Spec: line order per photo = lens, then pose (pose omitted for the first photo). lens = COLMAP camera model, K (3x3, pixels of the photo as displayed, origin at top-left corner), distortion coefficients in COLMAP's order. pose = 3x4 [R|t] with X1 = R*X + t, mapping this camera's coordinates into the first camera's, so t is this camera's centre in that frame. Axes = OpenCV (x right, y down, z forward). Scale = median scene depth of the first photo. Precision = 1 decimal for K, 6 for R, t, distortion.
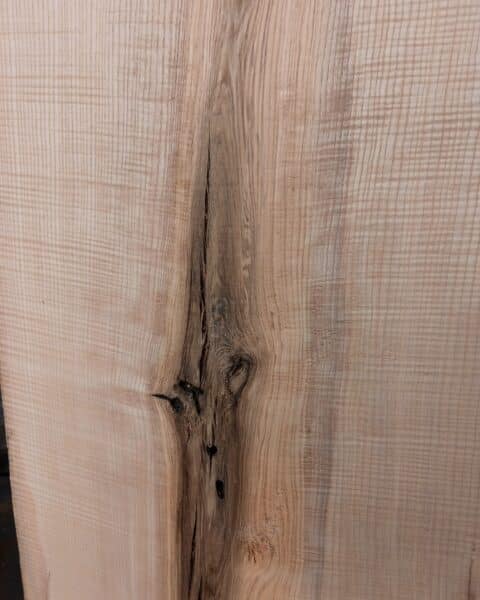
lens RADIAL K [[409.3, 0, 240.0], [0, 409.3, 300.0], [0, 0, 1]] dist [0.024043, -0.000923]
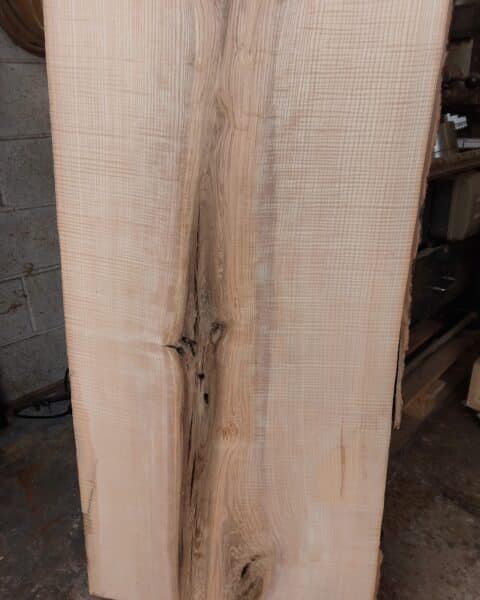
lens RADIAL K [[409.3, 0, 240.0], [0, 409.3, 300.0], [0, 0, 1]] dist [0.024043, -0.000923]
pose [[0.997212, -0.012804, 0.073517, -0.031573], [0.005993, 0.995729, 0.092130, -0.120418], [-0.074383, -0.091433, 0.993029, -0.745152]]
